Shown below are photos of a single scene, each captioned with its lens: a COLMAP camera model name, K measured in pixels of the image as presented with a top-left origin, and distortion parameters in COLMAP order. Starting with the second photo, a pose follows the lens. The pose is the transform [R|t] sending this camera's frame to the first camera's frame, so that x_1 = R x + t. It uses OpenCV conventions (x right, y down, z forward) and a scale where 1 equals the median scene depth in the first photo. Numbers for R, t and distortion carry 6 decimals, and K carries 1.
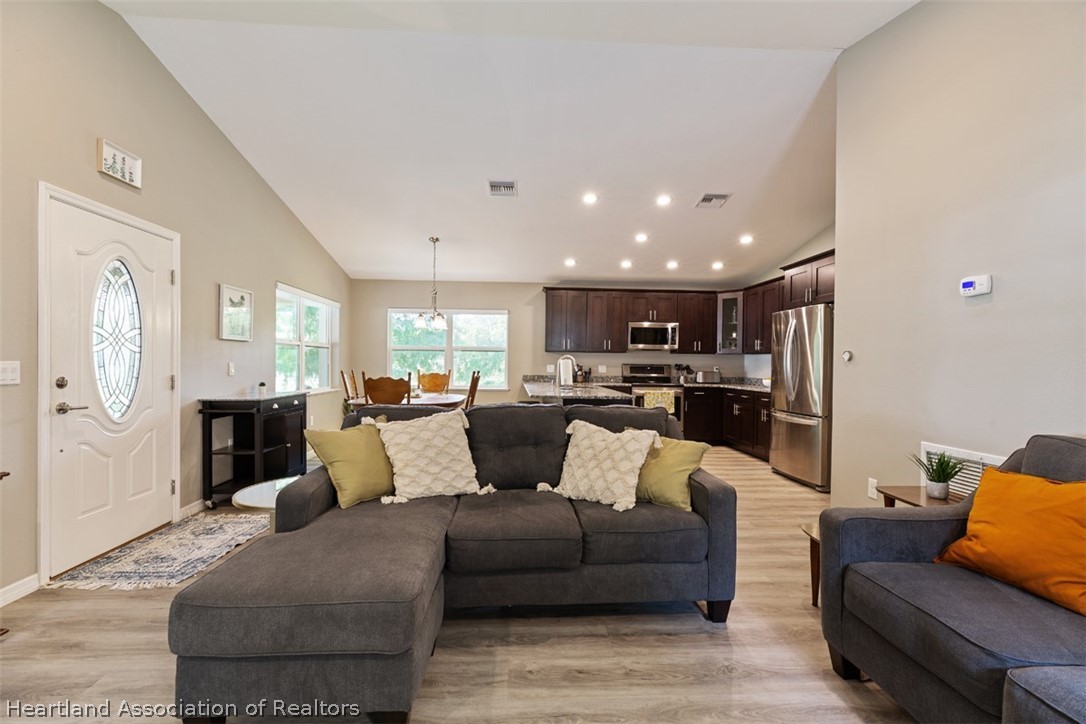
lens RADIAL K [[485.8, 0, 544.1], [0, 485.8, 364.3], [0, 0, 1]] dist [0.004519, 0.000417]
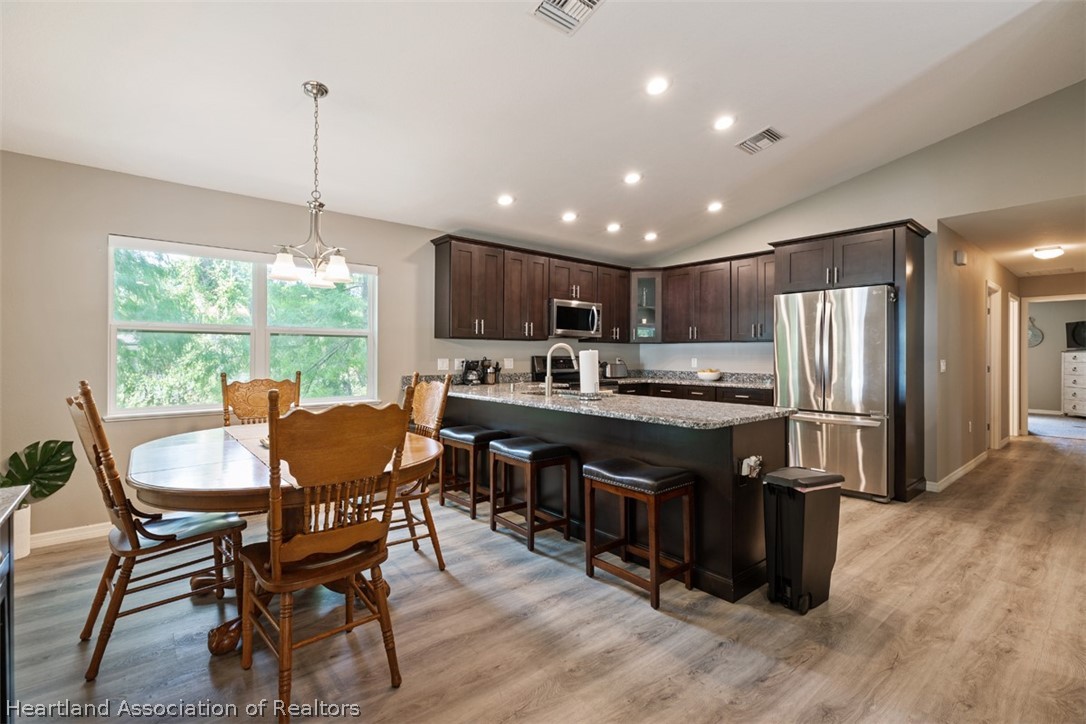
lens RADIAL K [[485.8, 0, 534.8], [0, 485.8, 362.6], [0, 0, 1]] dist [0.004519, 0.000417]
pose [[0.809644, -0.017317, 0.586665, -0.503247], [0.005951, 0.999755, 0.021297, -0.011317], [-0.586891, -0.013752, 0.809549, 0.762340]]
